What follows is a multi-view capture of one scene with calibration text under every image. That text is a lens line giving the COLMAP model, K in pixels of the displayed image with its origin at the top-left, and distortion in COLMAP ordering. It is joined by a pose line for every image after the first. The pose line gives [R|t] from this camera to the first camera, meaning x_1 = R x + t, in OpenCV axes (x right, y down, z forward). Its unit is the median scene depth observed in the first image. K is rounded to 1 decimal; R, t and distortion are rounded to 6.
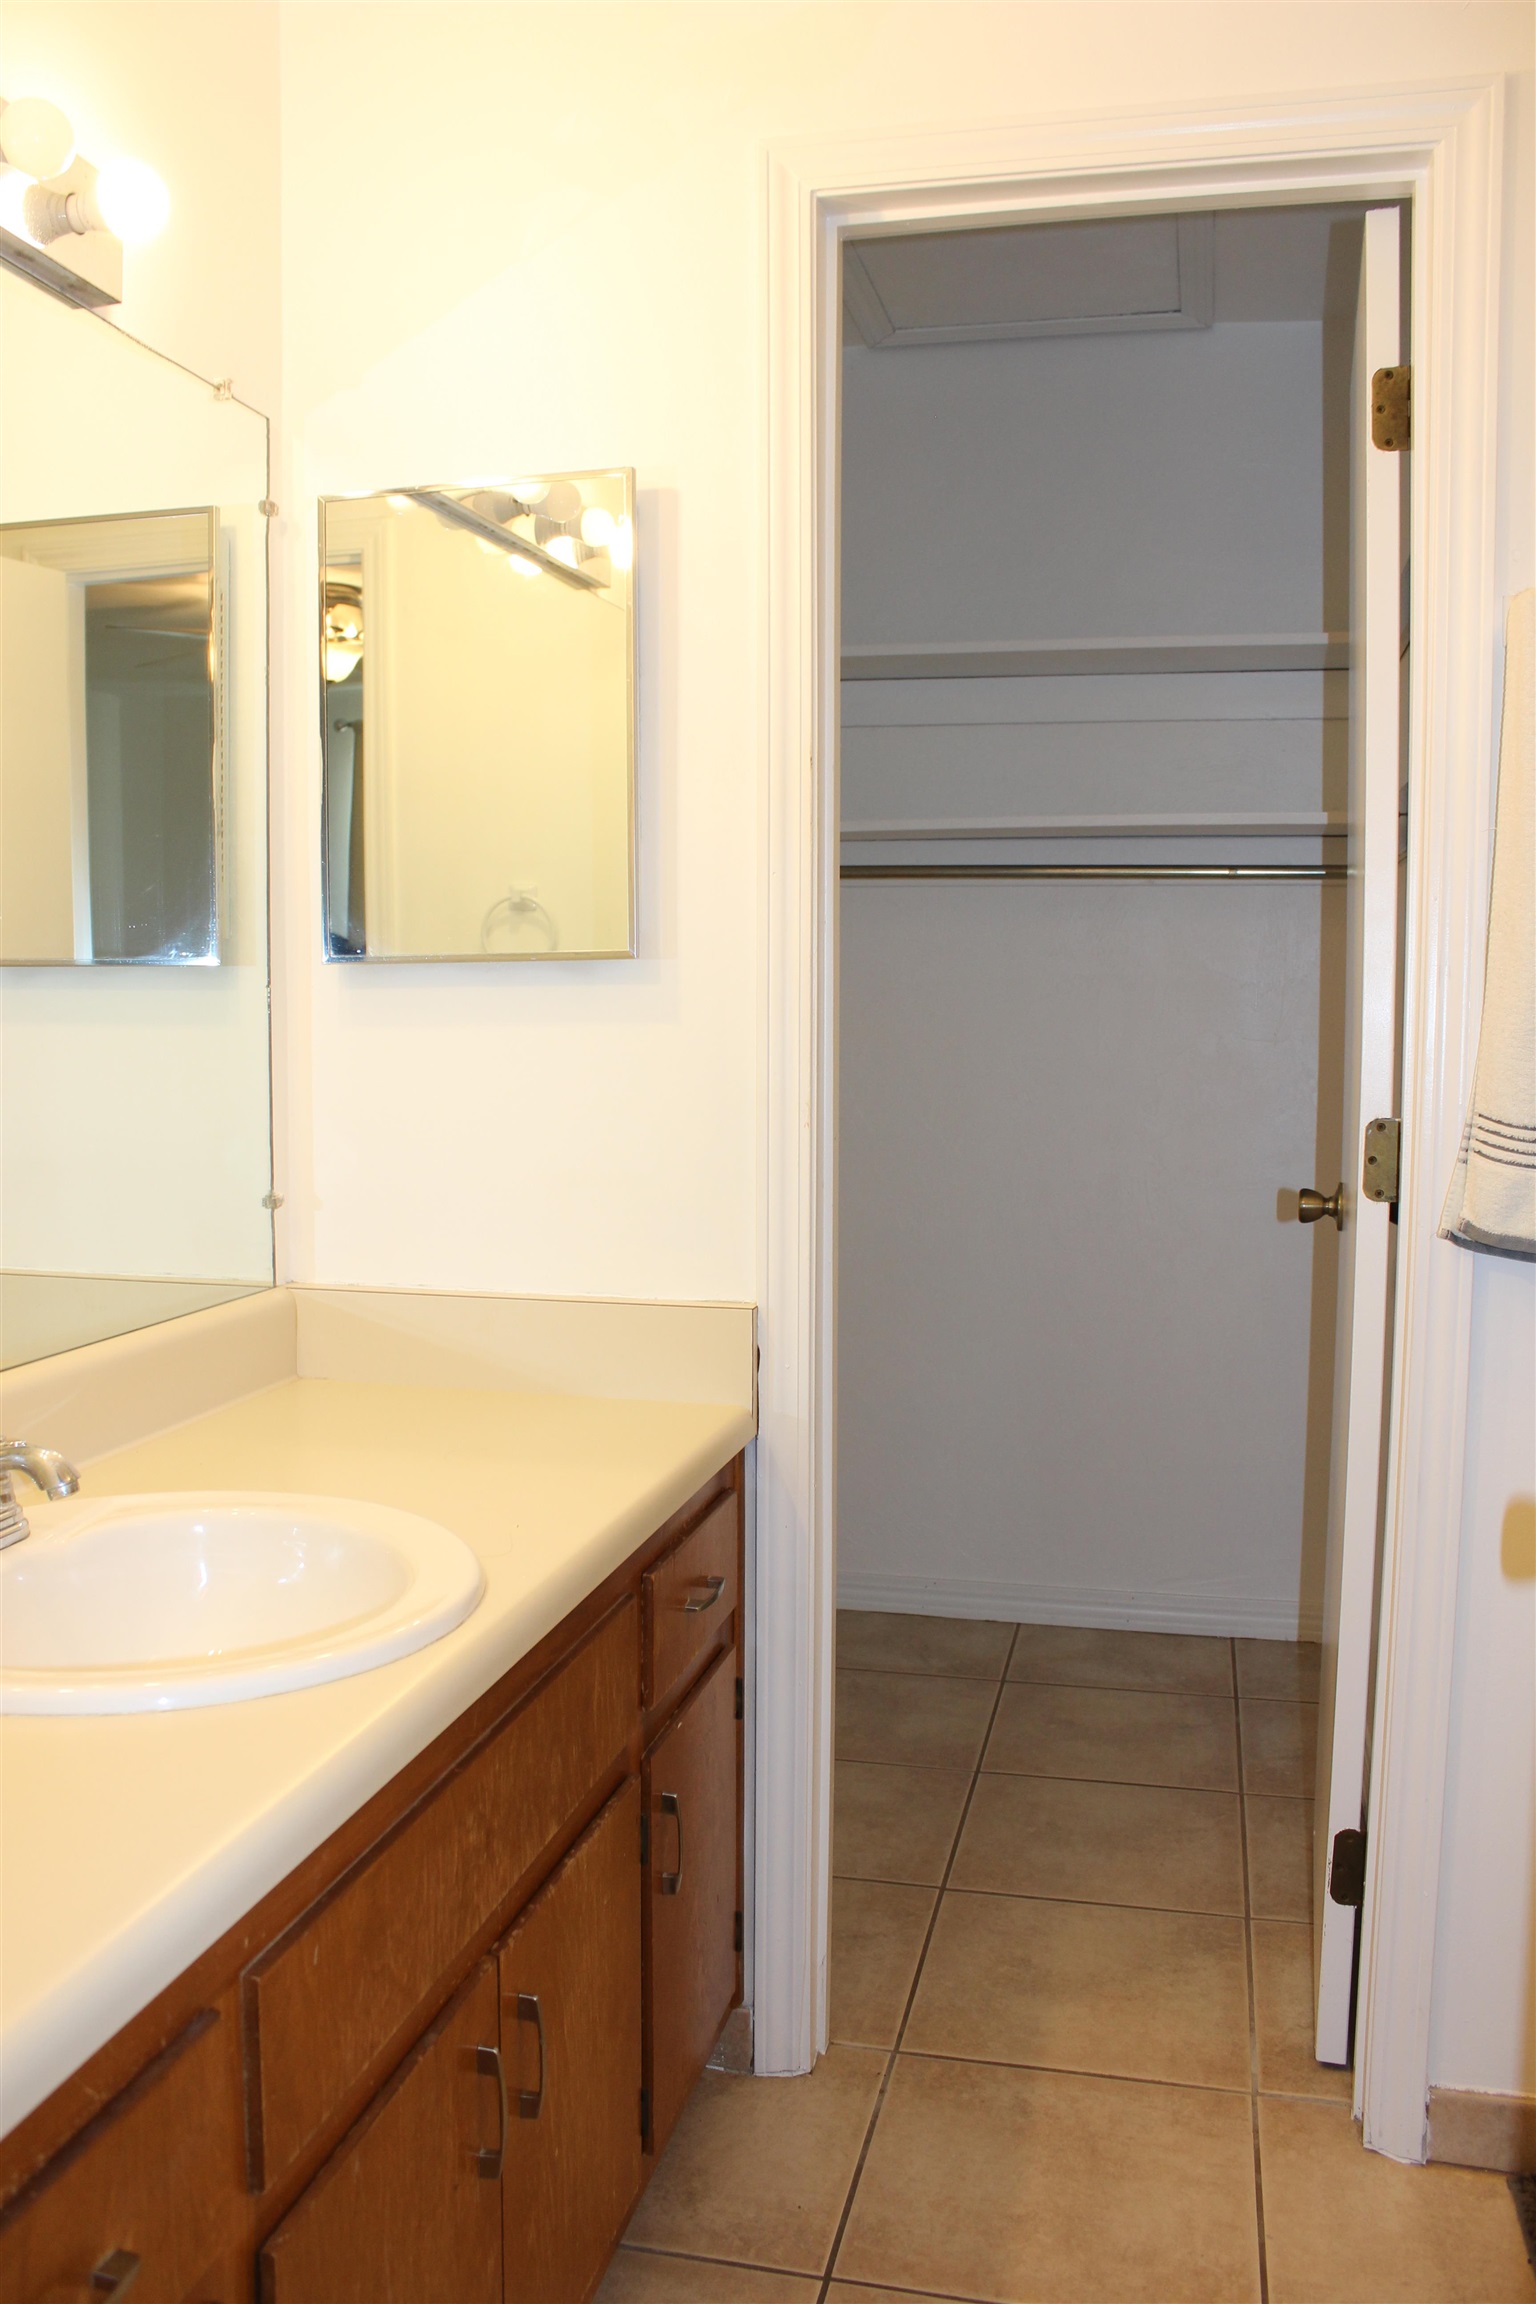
lens RADIAL K [[1856.6, 0, 765.8], [0, 1856.6, 1111.3], [0, 0, 1]] dist [-0.157169, 0.120771]
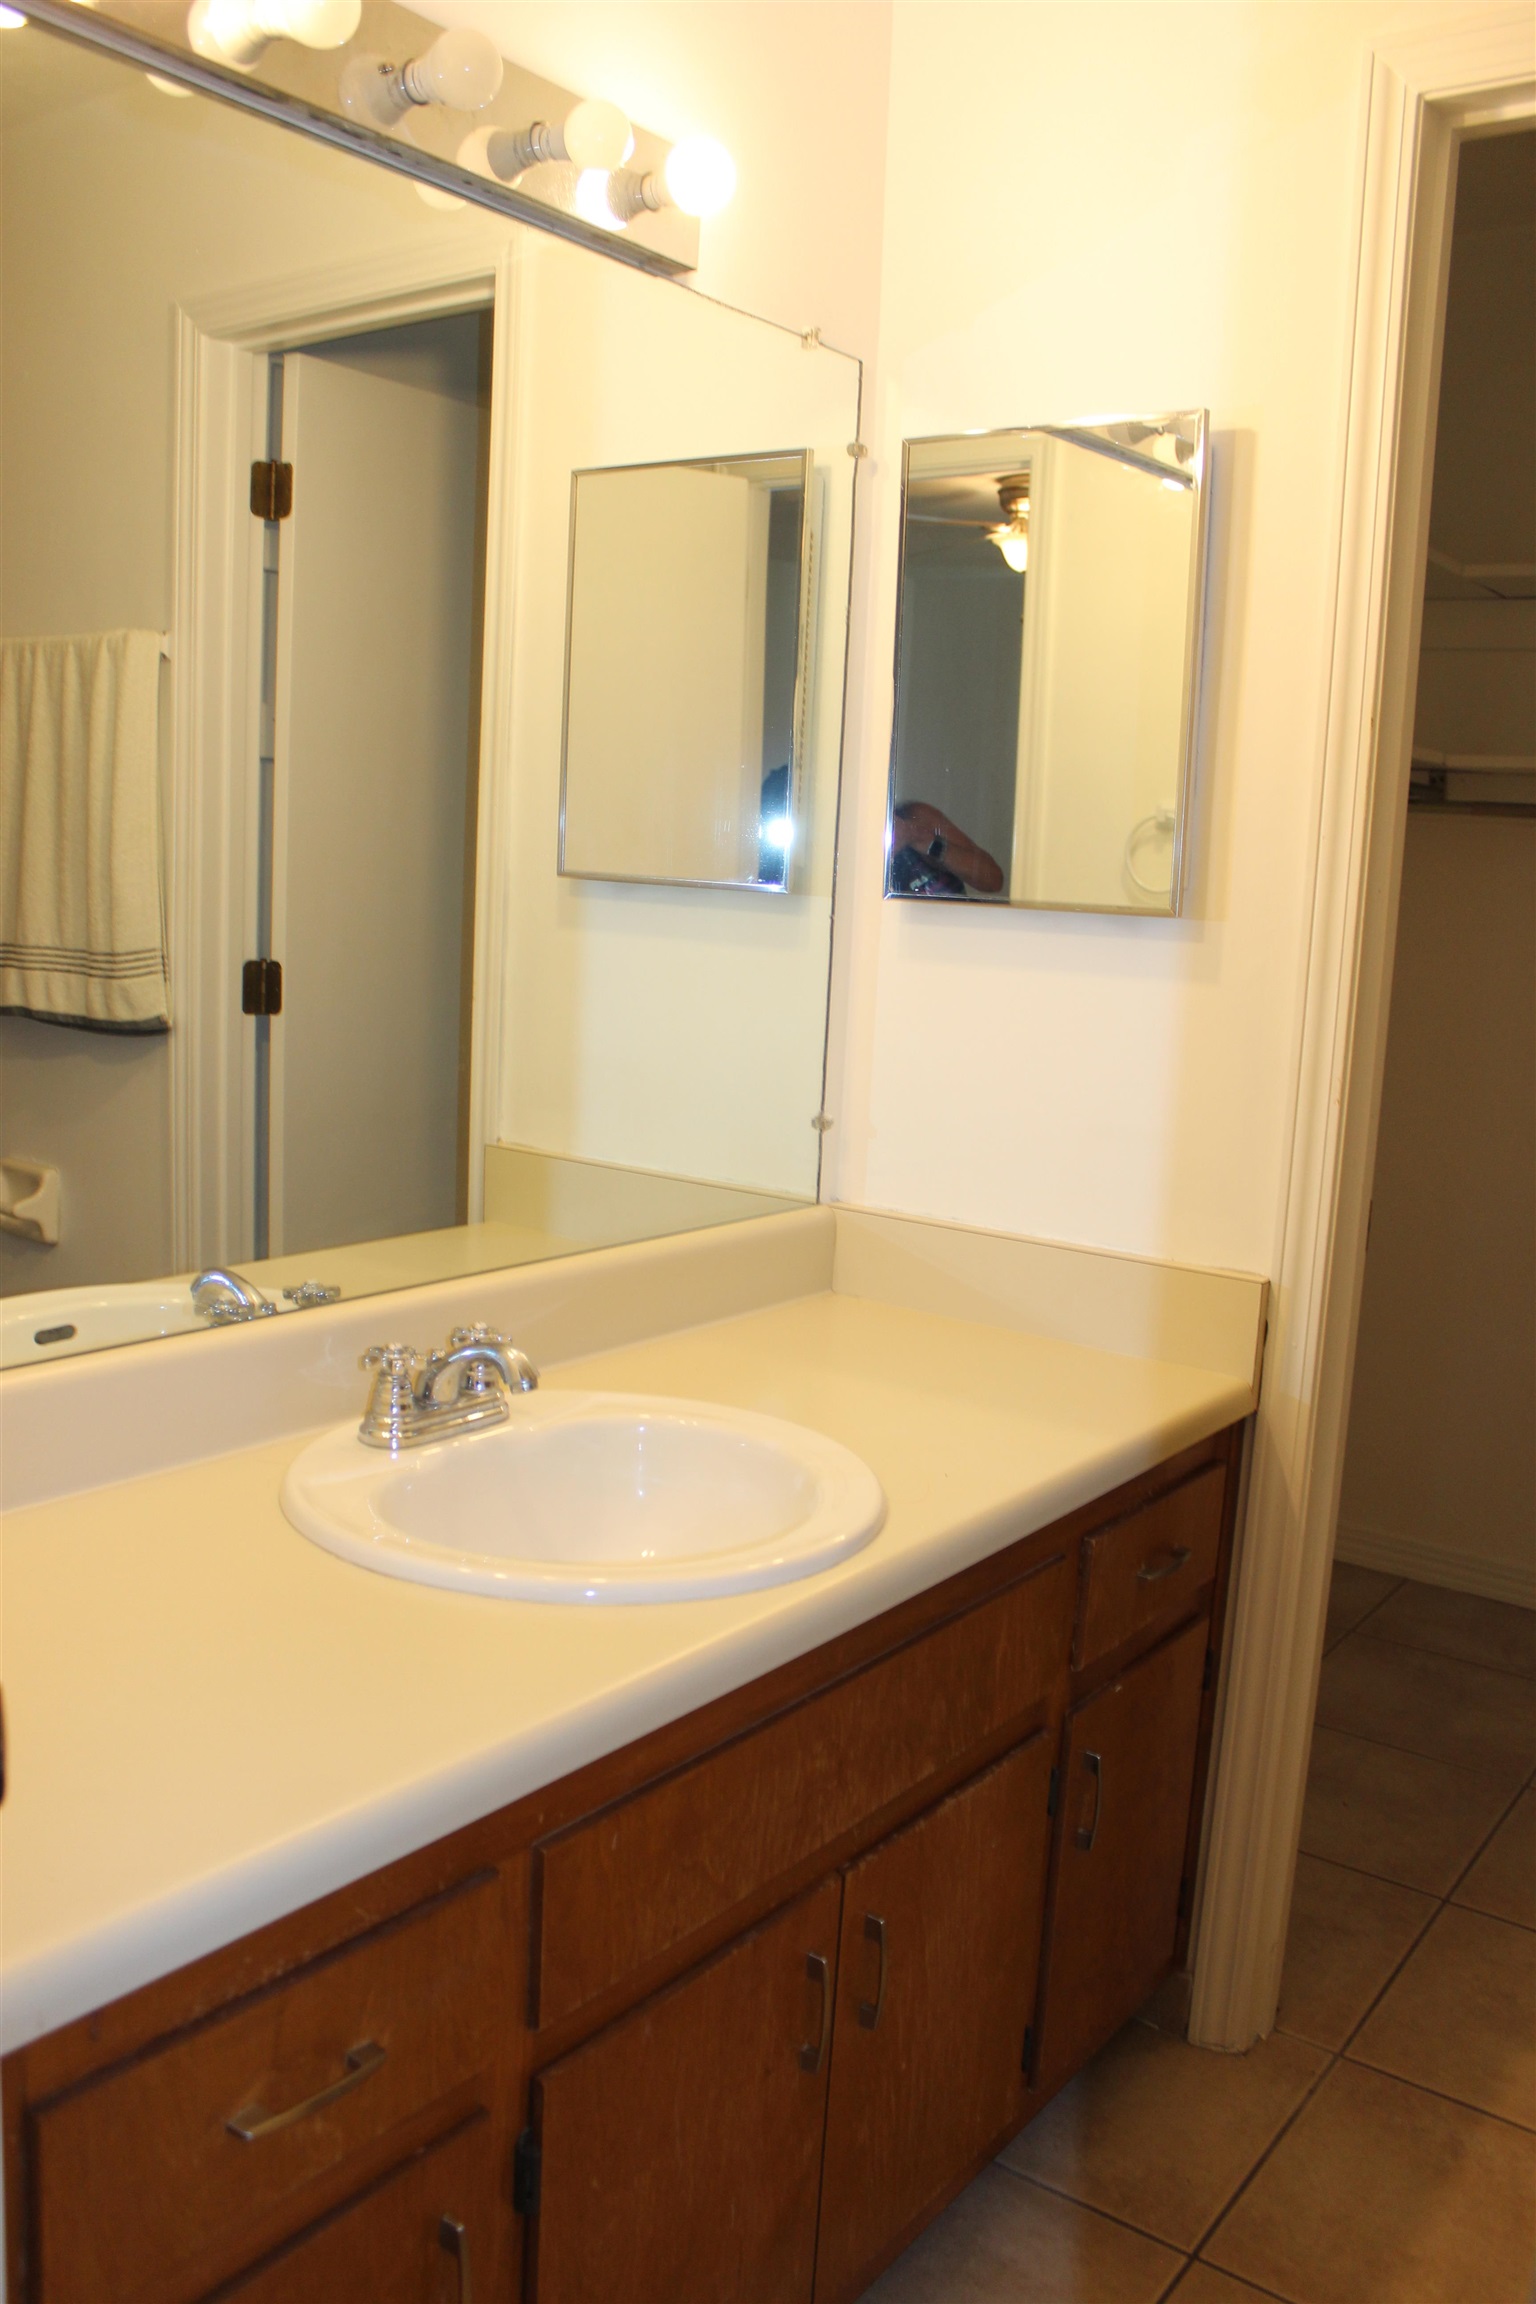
lens RADIAL K [[1893.1, 0, 772.2], [0, 1893.1, 1111.9], [0, 0, 1]] dist [-0.141863, 0.103198]
pose [[0.921092, 0.096841, -0.377110, 0.139227], [-0.072643, 0.994311, 0.077905, -0.048343], [0.382509, -0.044363, 0.922886, -0.008591]]
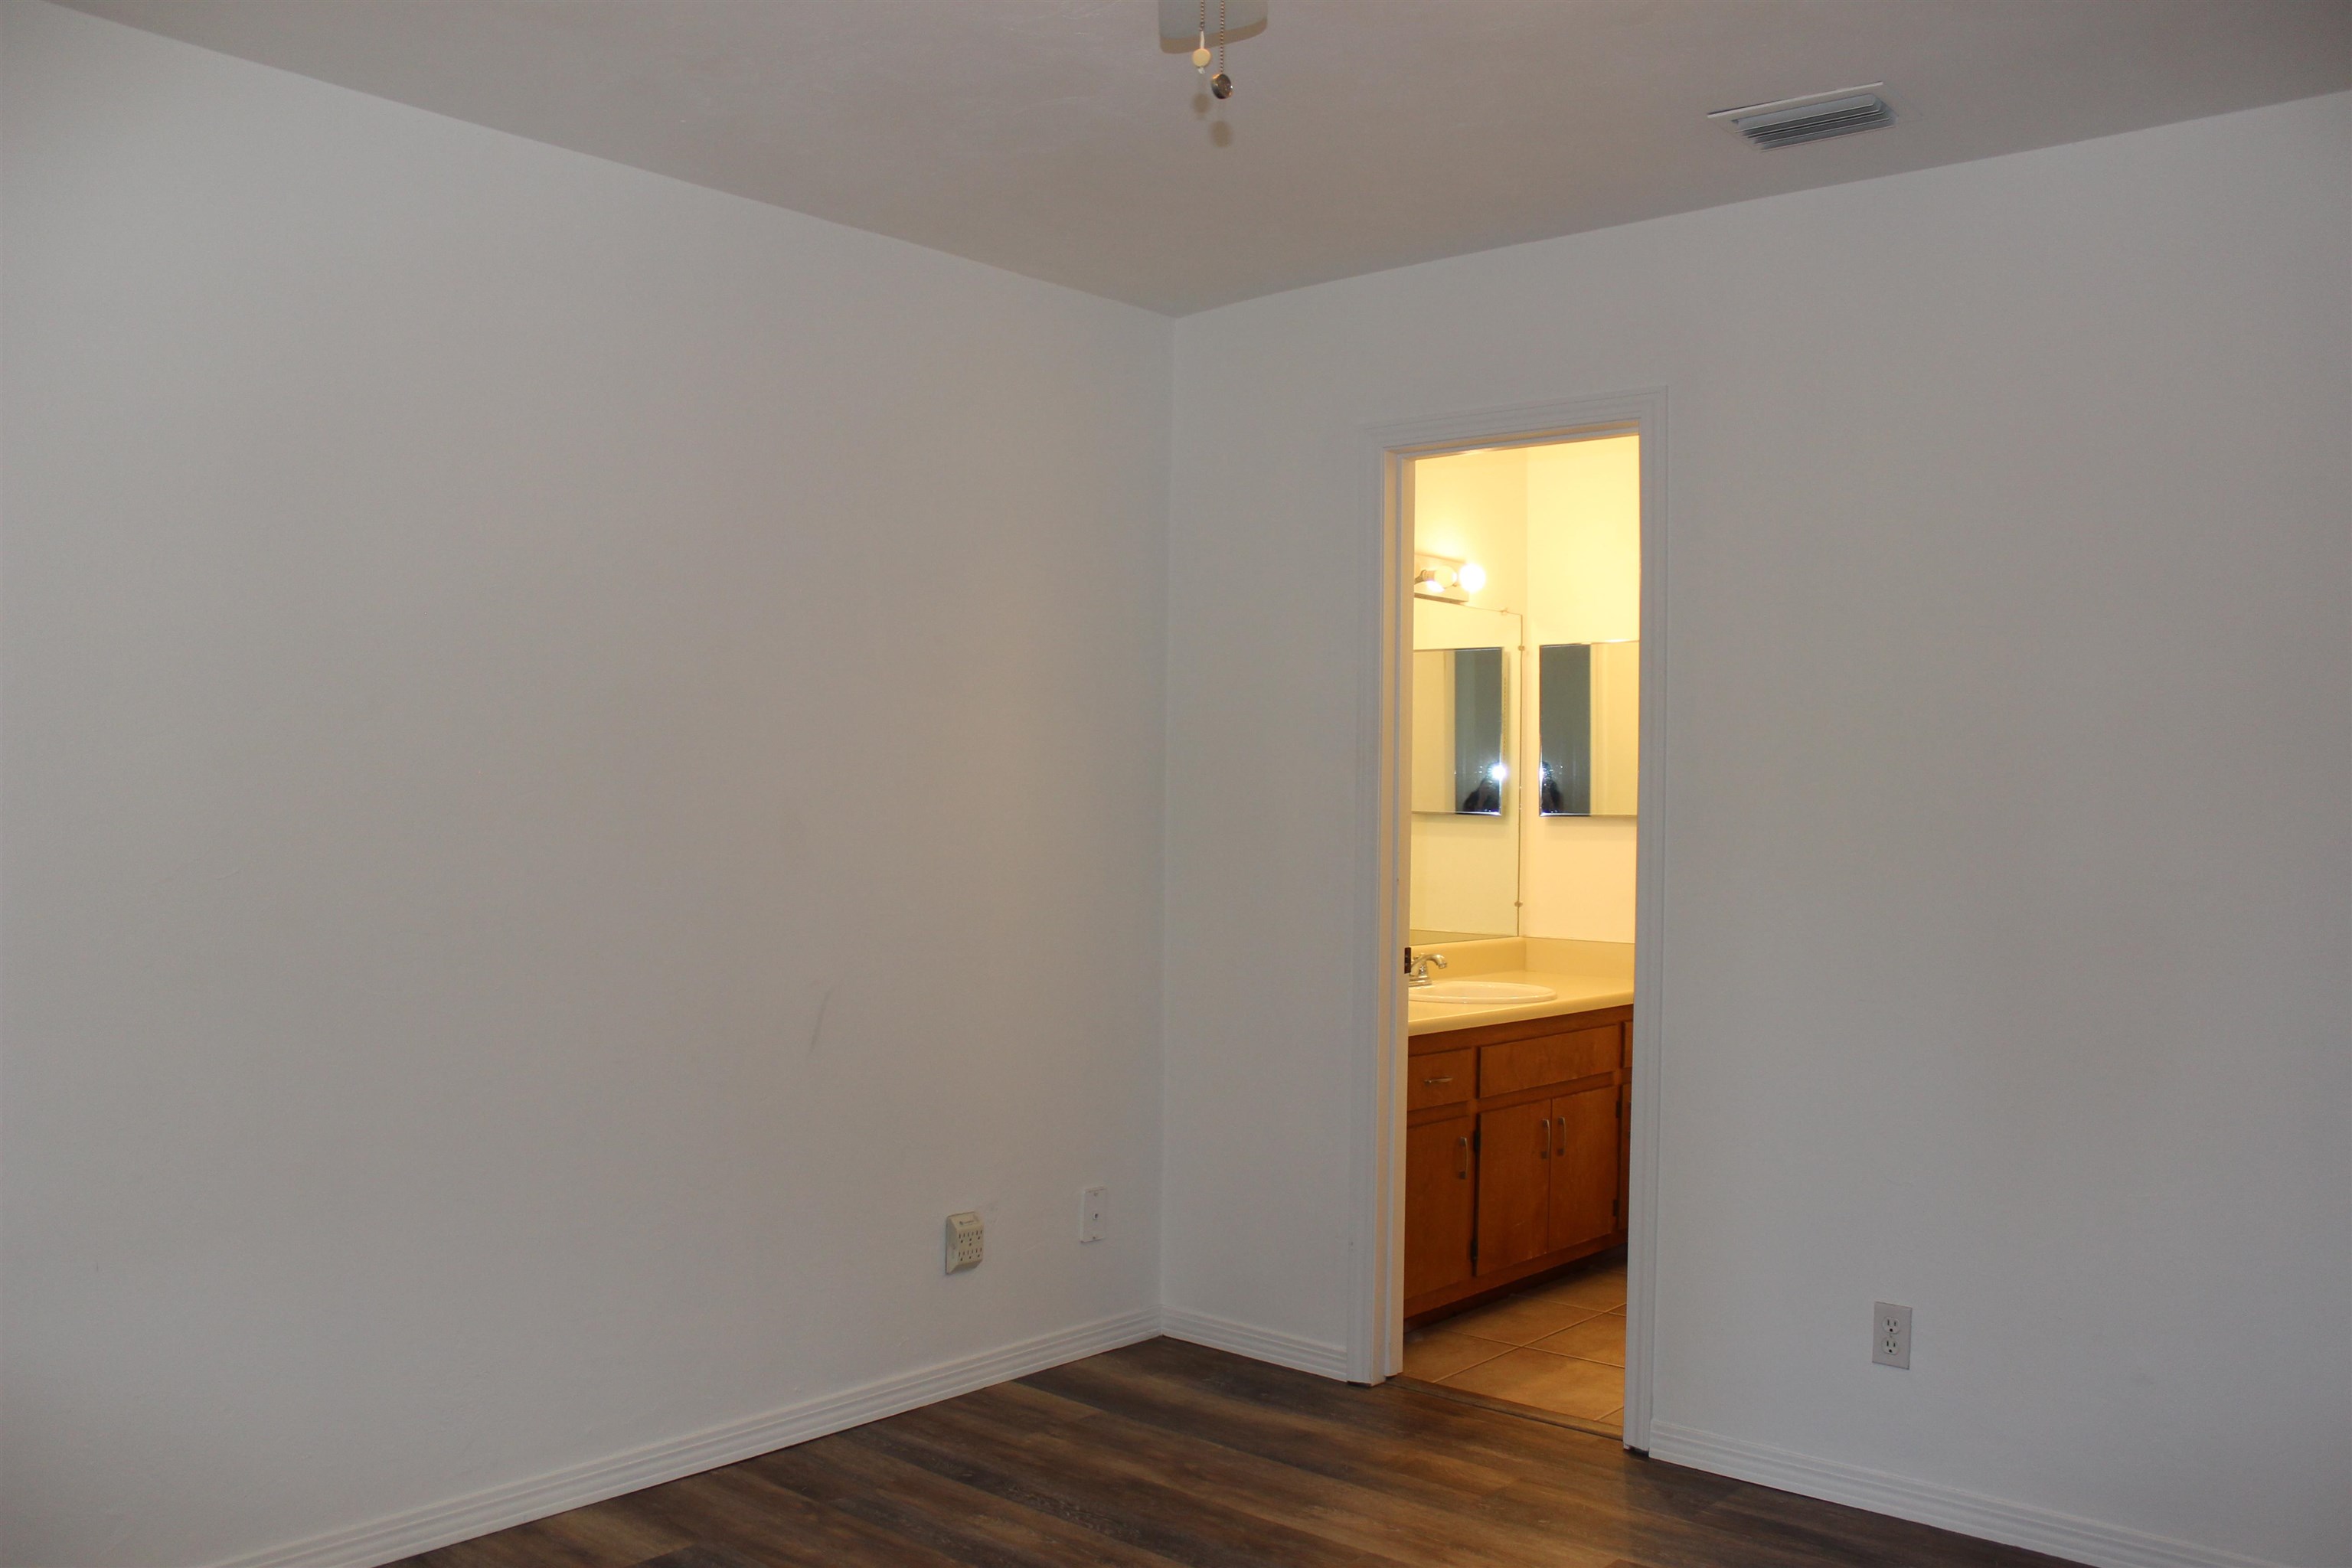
lens RADIAL K [[1895.3, 0, 1185.5], [0, 1895.3, 814.0], [0, 0, 1]] dist [-0.157169, 0.120771]
pose [[0.878553, 0.012097, -0.477492, 0.769112], [-0.033526, 0.998775, -0.036382, 0.040532], [0.476467, 0.047972, 0.877883, -2.071308]]
